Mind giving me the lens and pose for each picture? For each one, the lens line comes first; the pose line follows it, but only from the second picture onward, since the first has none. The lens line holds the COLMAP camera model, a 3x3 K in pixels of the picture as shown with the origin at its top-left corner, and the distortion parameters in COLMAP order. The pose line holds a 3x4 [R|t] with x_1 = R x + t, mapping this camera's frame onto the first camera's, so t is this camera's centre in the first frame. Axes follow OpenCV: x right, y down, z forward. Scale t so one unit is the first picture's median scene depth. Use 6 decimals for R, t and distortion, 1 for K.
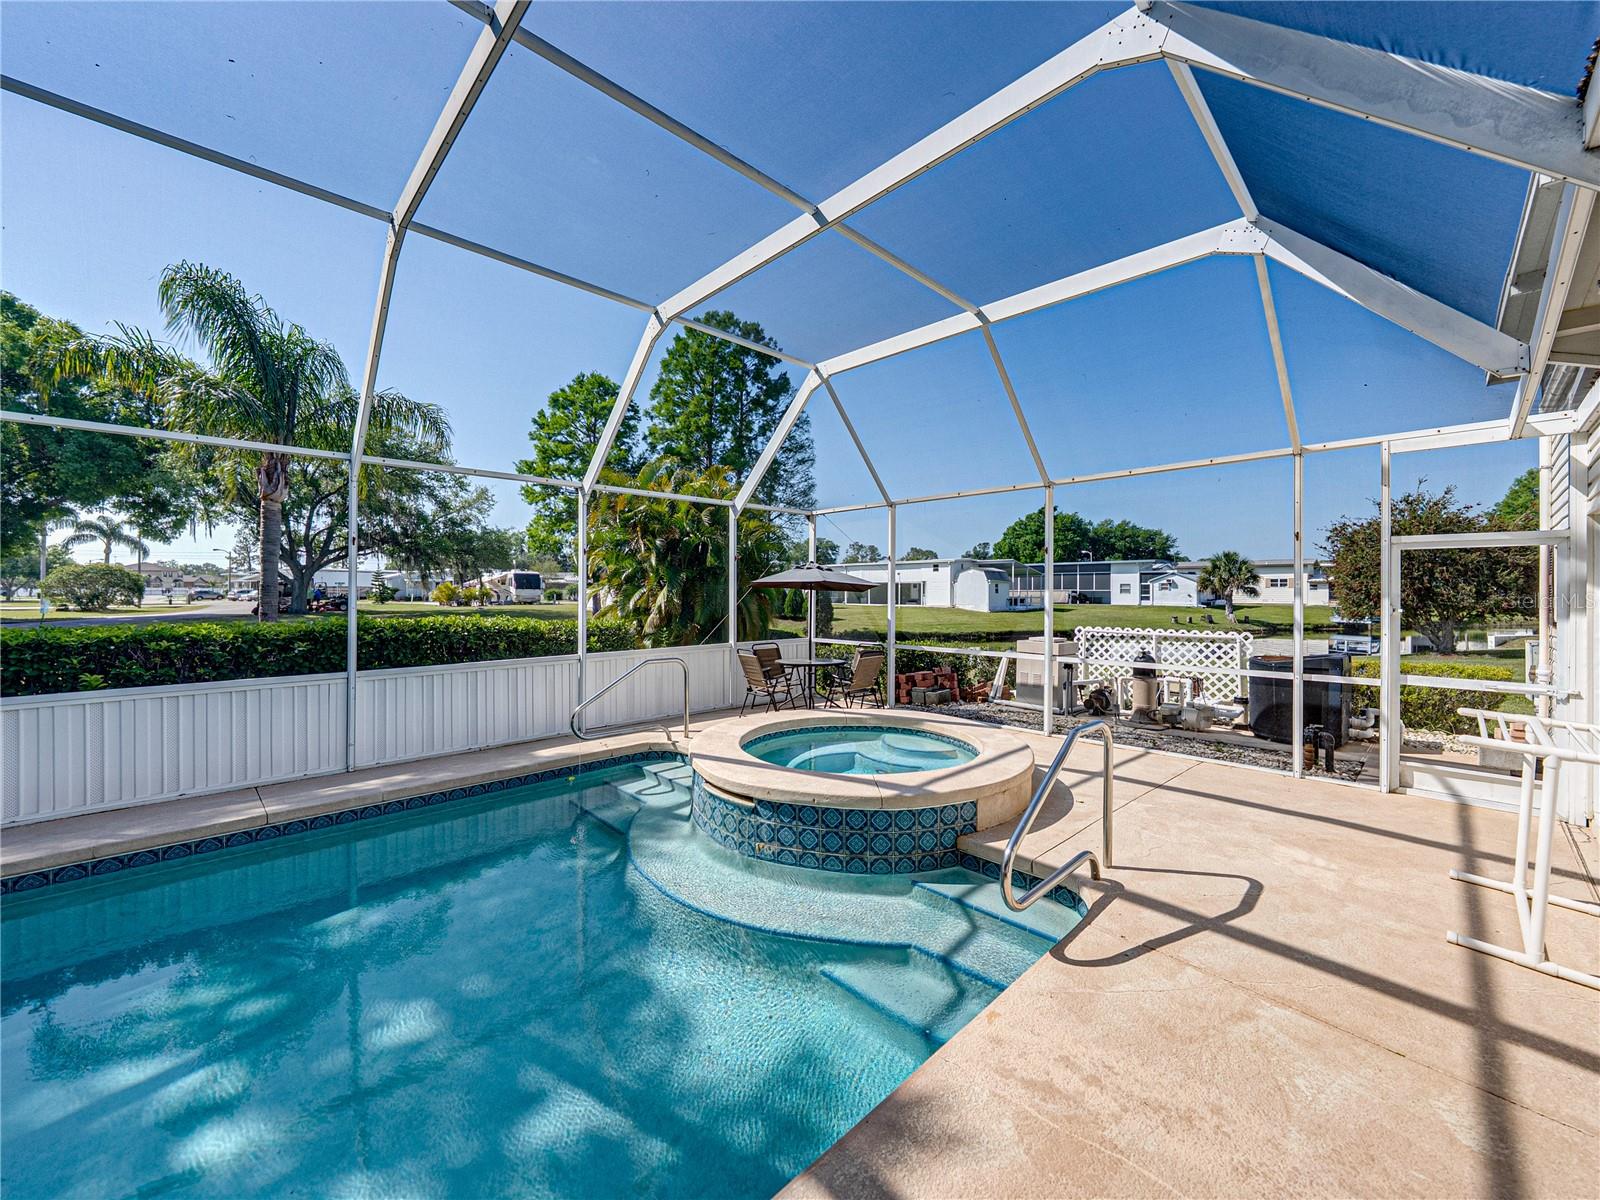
lens RADIAL K [[618.6, 0, 799.9], [0, 618.6, 597.0], [0, 0, 1]] dist [-0.004208, 0.000130]
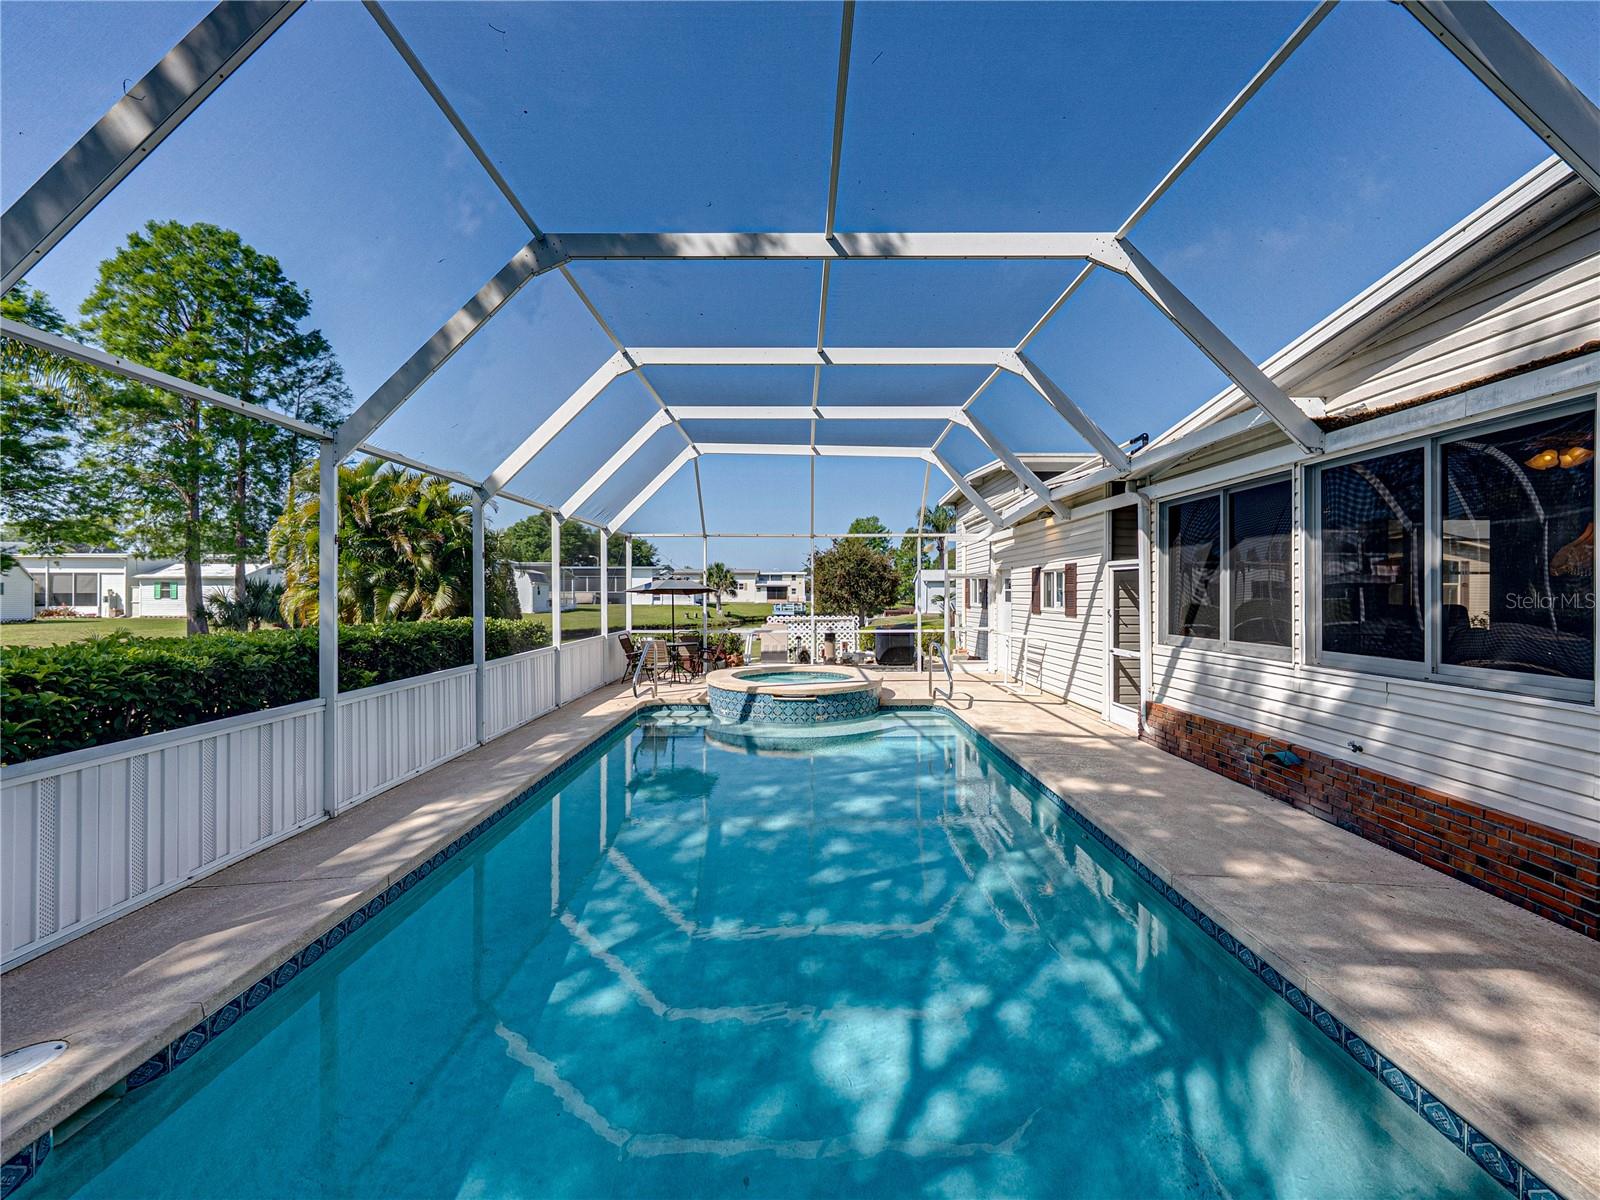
lens RADIAL K [[618.6, 0, 810.2], [0, 618.6, 592.2], [0, 0, 1]] dist [-0.004208, 0.000130]
pose [[0.681357, 0.000863, 0.731951, -1.138133], [0.006352, 0.999955, -0.007092, -0.004289], [-0.731924, 0.009481, 0.681321, -0.291534]]
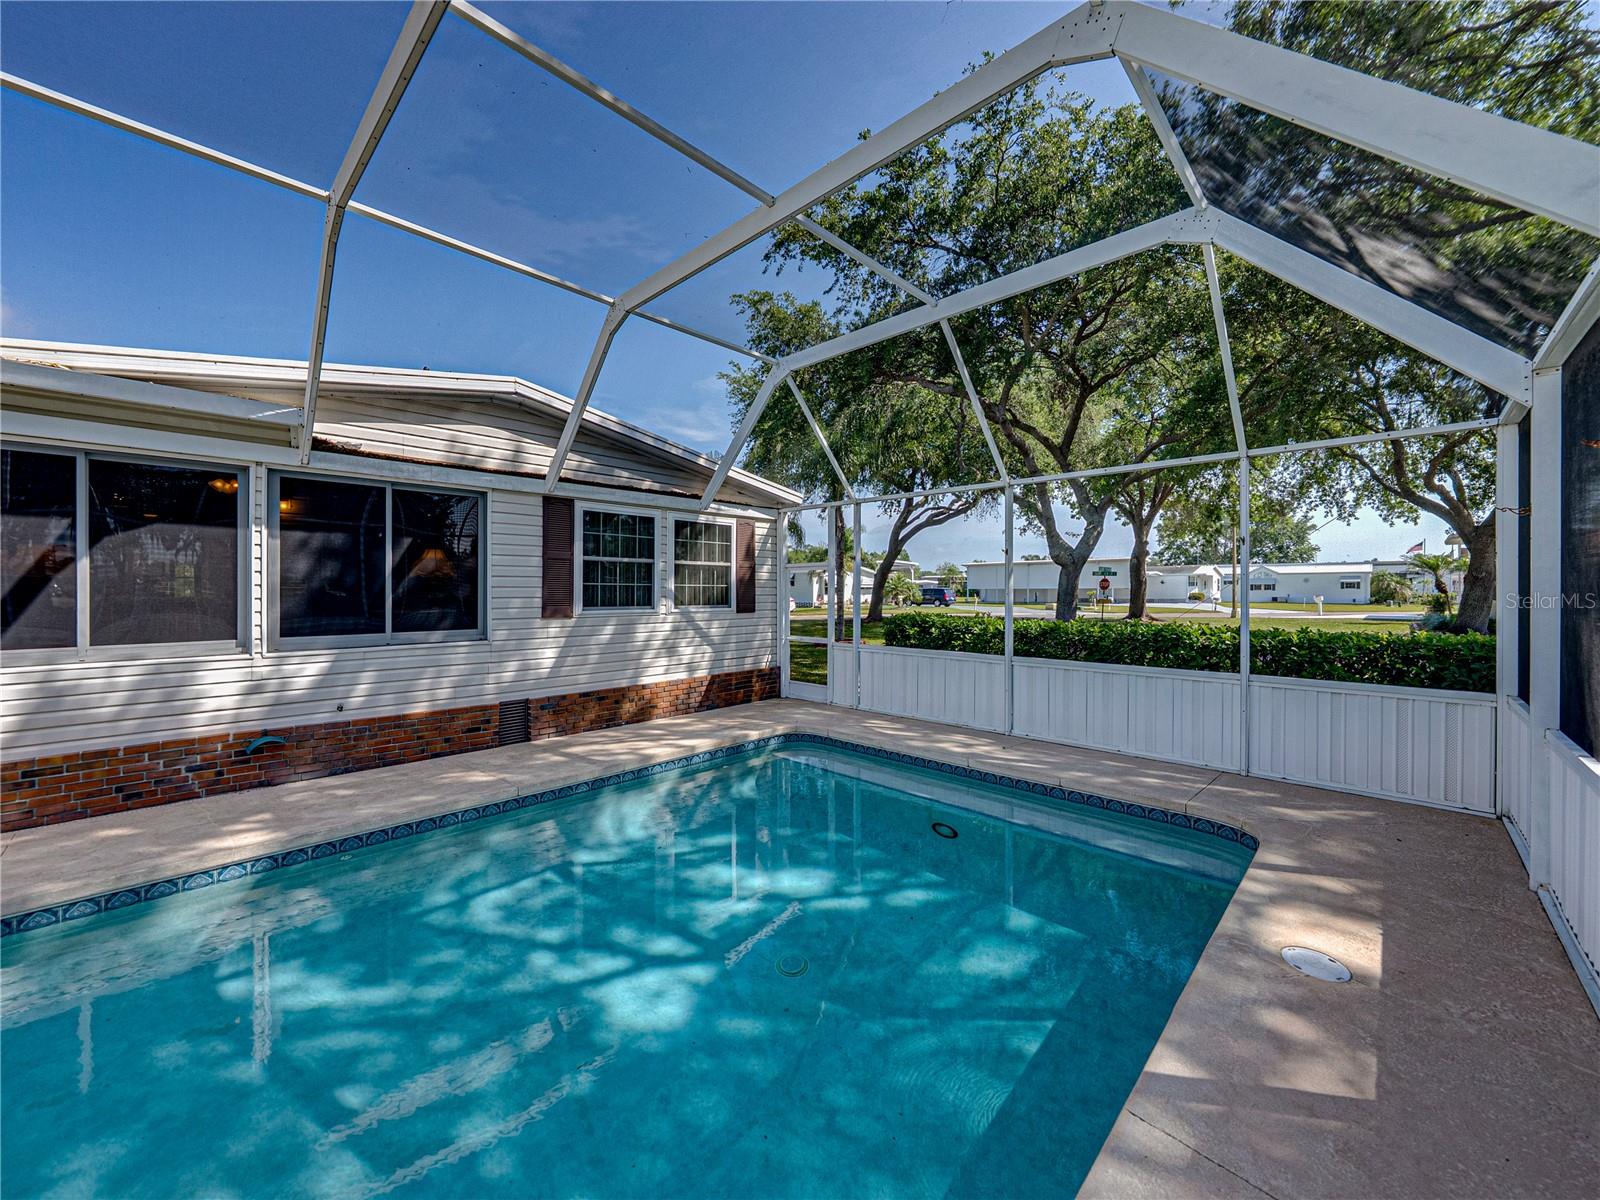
lens RADIAL K [[618.6, 0, 799.3], [0, 618.6, 593.3], [0, 0, 1]] dist [-0.004208, 0.000130]
pose [[-0.999099, -0.000001, -0.042444, -0.796726], [-0.000666, 0.999877, 0.015645, -0.009423], [0.042439, 0.015659, -0.998976, 0.750862]]
